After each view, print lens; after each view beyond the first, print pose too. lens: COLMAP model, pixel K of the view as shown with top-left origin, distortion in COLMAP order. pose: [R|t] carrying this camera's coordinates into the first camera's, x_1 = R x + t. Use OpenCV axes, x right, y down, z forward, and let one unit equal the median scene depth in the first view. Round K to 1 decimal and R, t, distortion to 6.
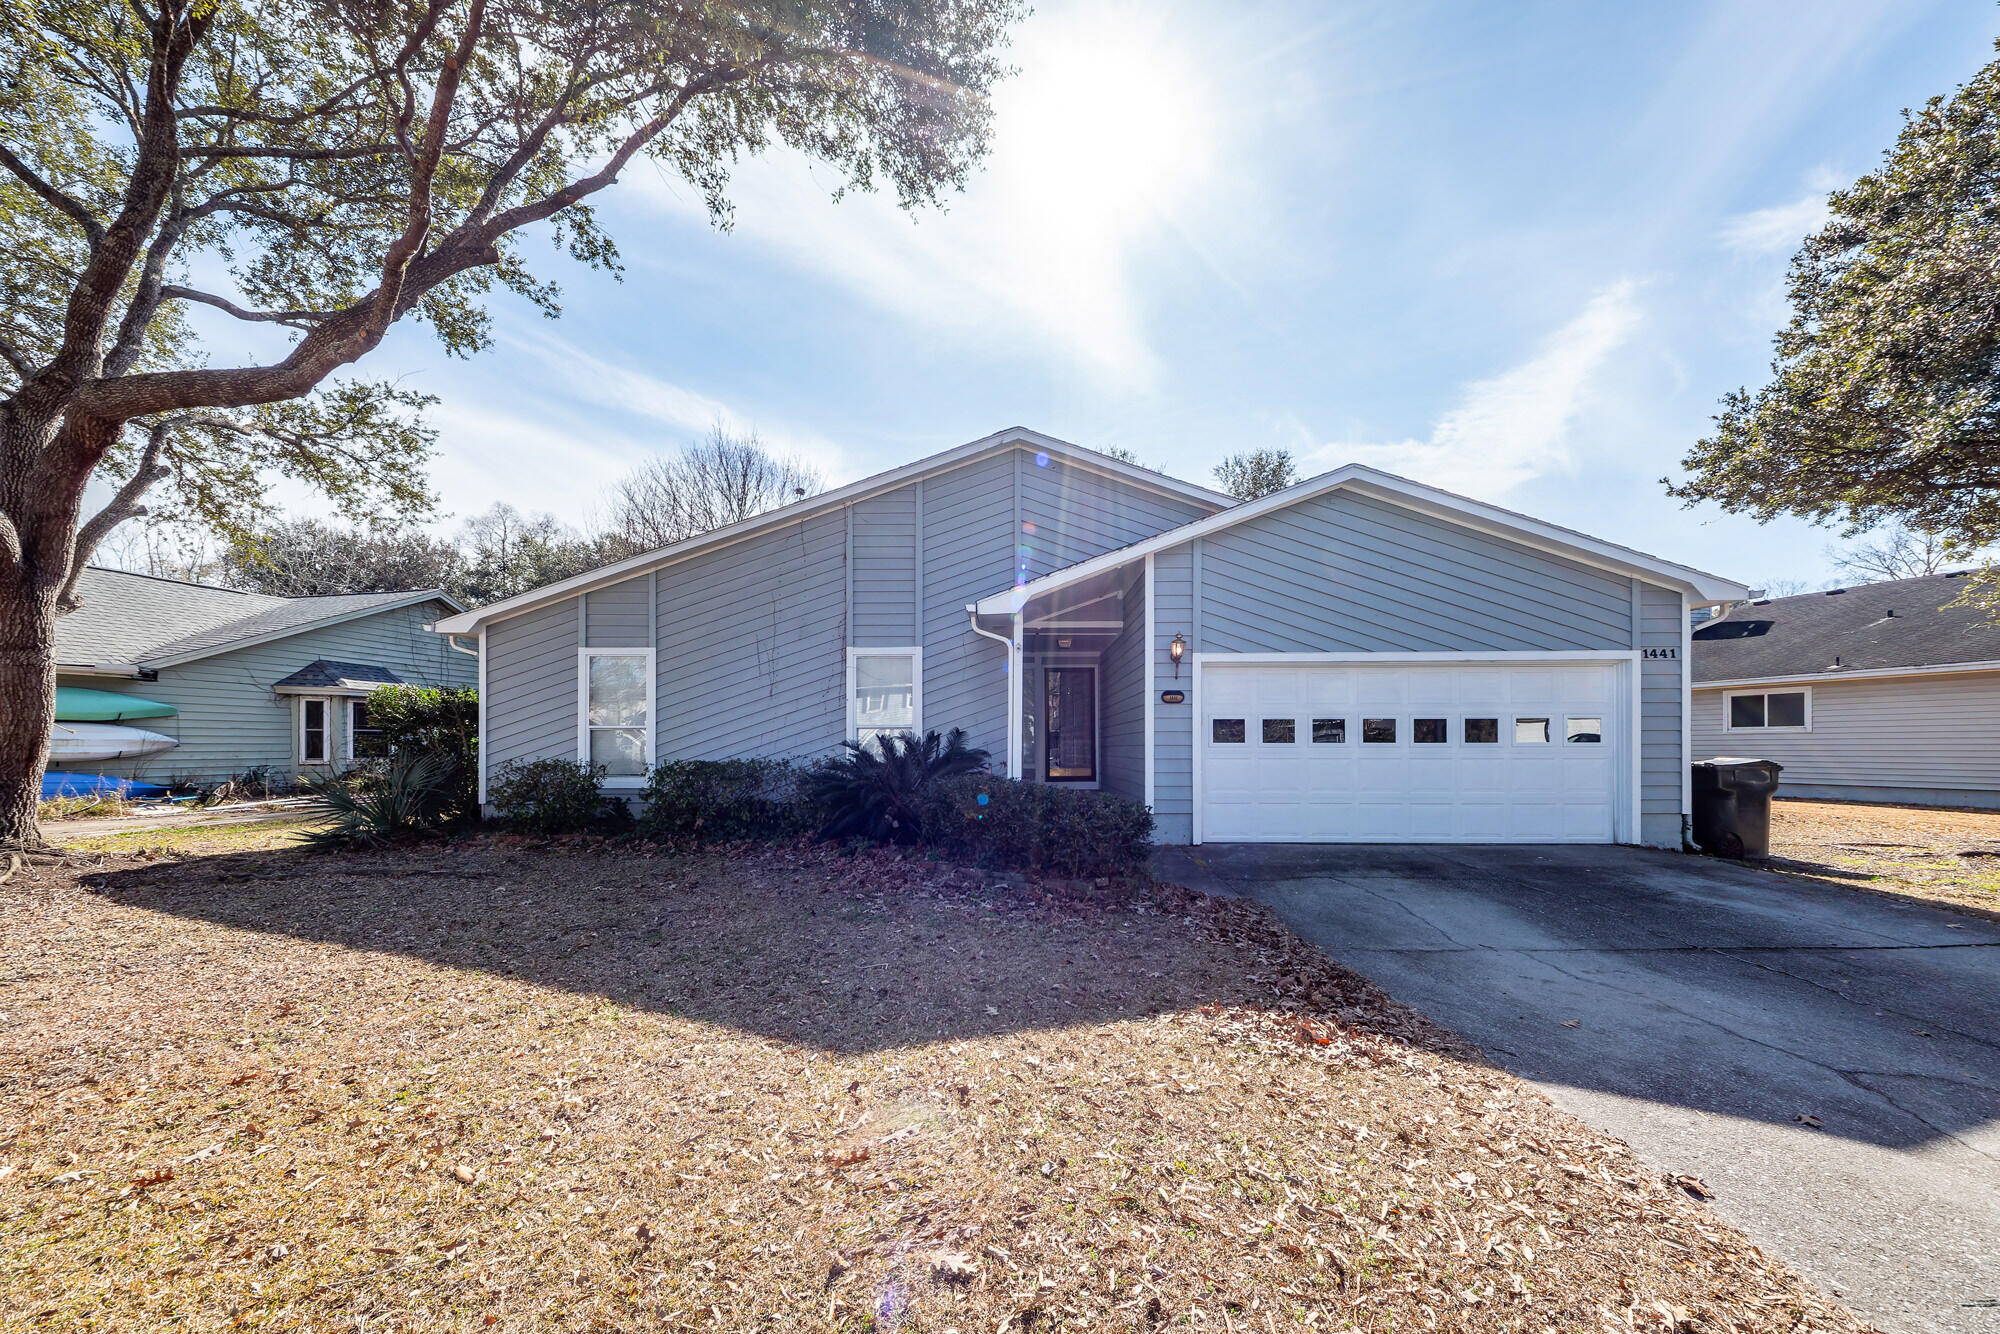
lens RADIAL K [[754.9, 0, 1032.5], [0, 754.9, 680.9], [0, 0, 1]] dist [0.008872, -0.003695]
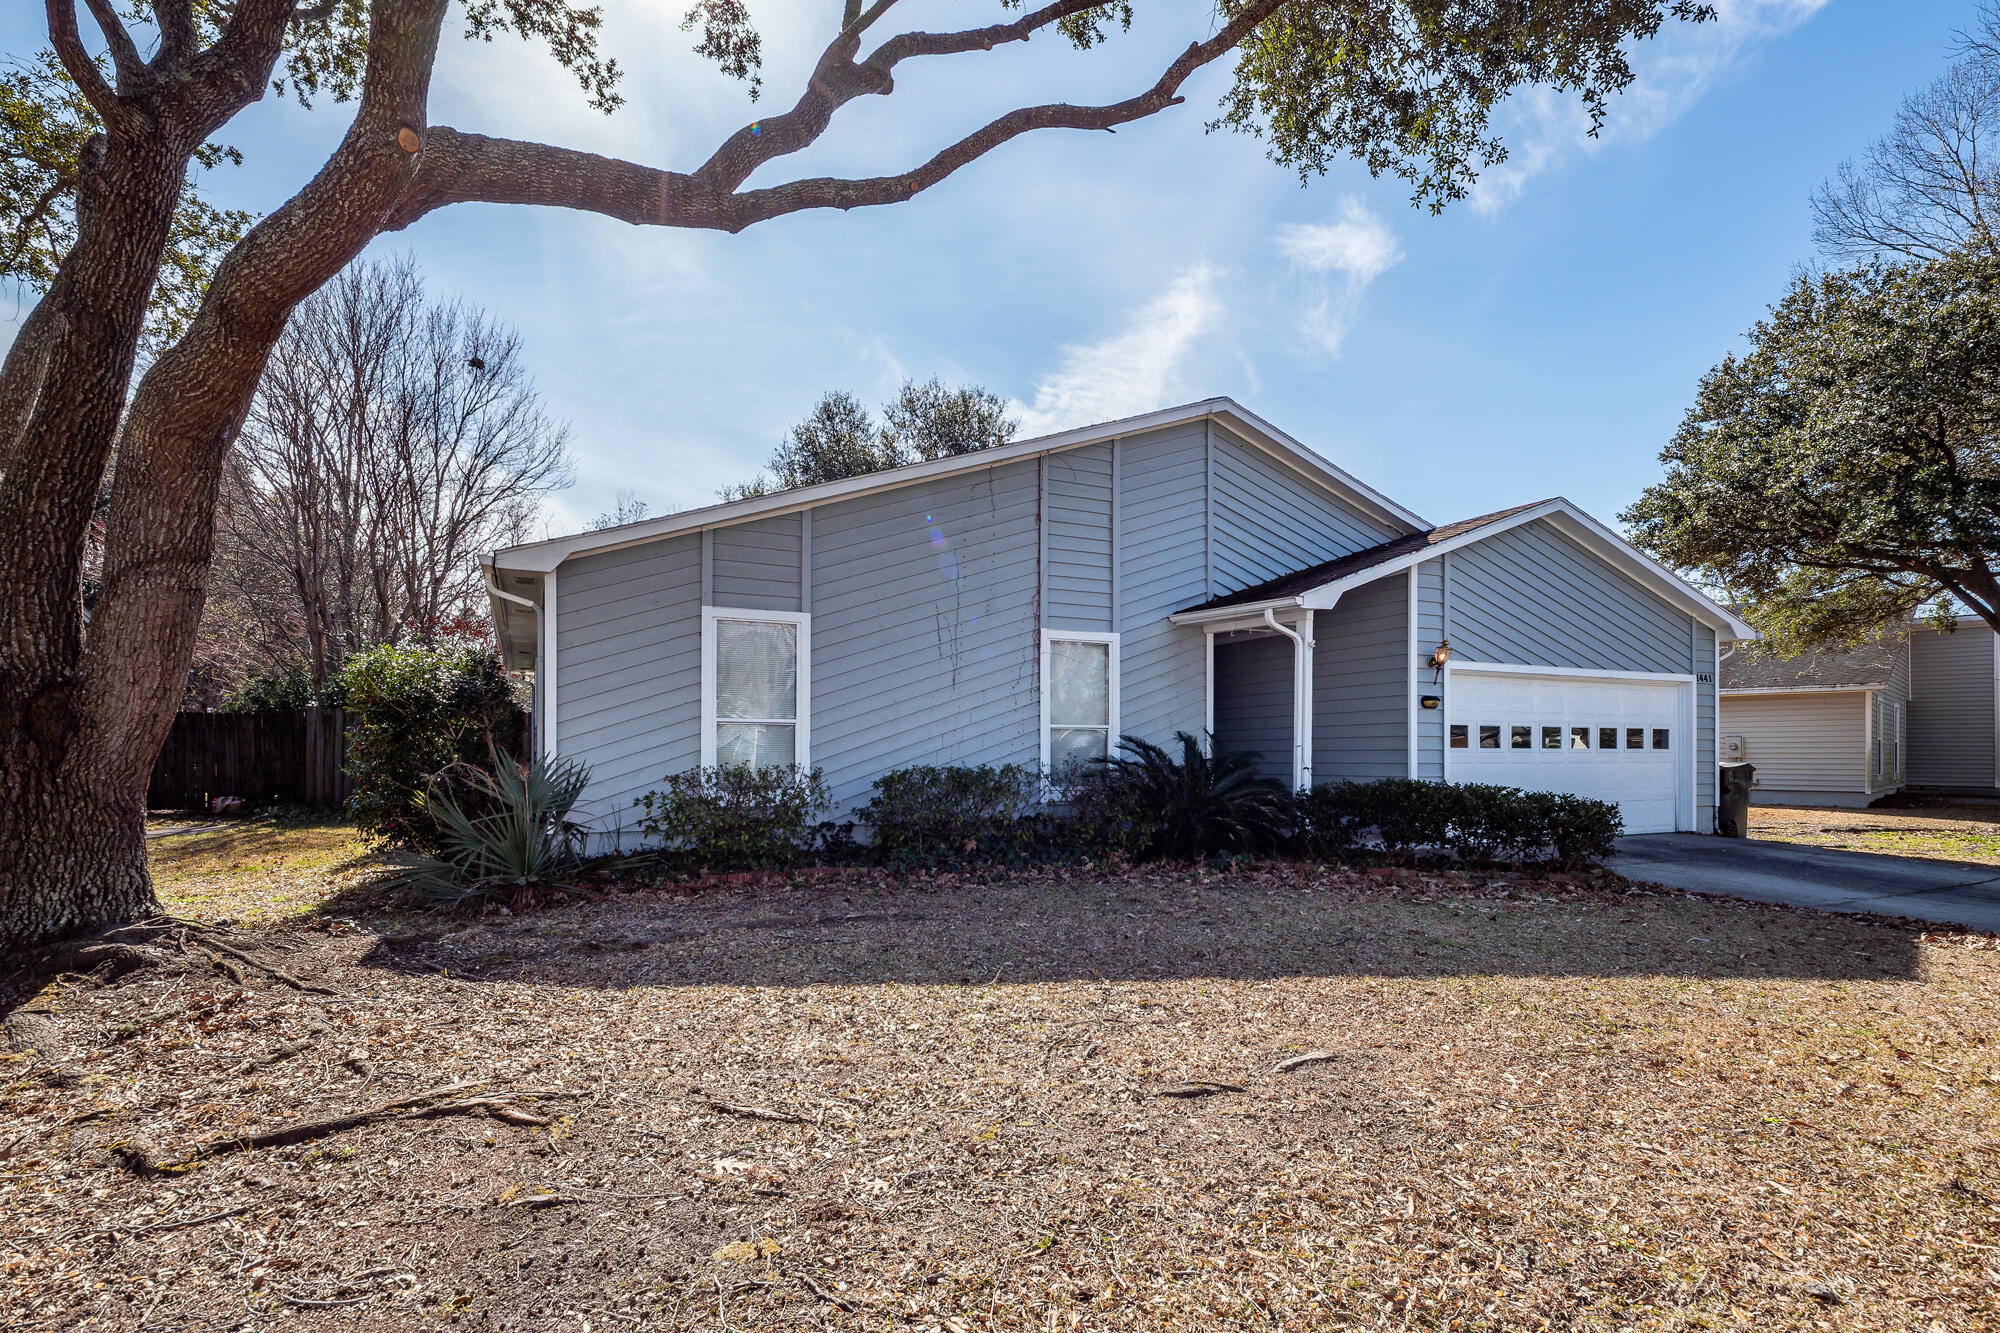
lens RADIAL K [[1023.3, 0, 1001.7], [0, 1023.3, 669.0], [0, 0, 1]] dist [0.002571, 0.000176]
pose [[0.884043, 0.043486, 0.465379, -0.795078], [-0.039595, 0.999051, -0.018138, 0.020424], [-0.465726, -0.002392, 0.884926, 0.040425]]
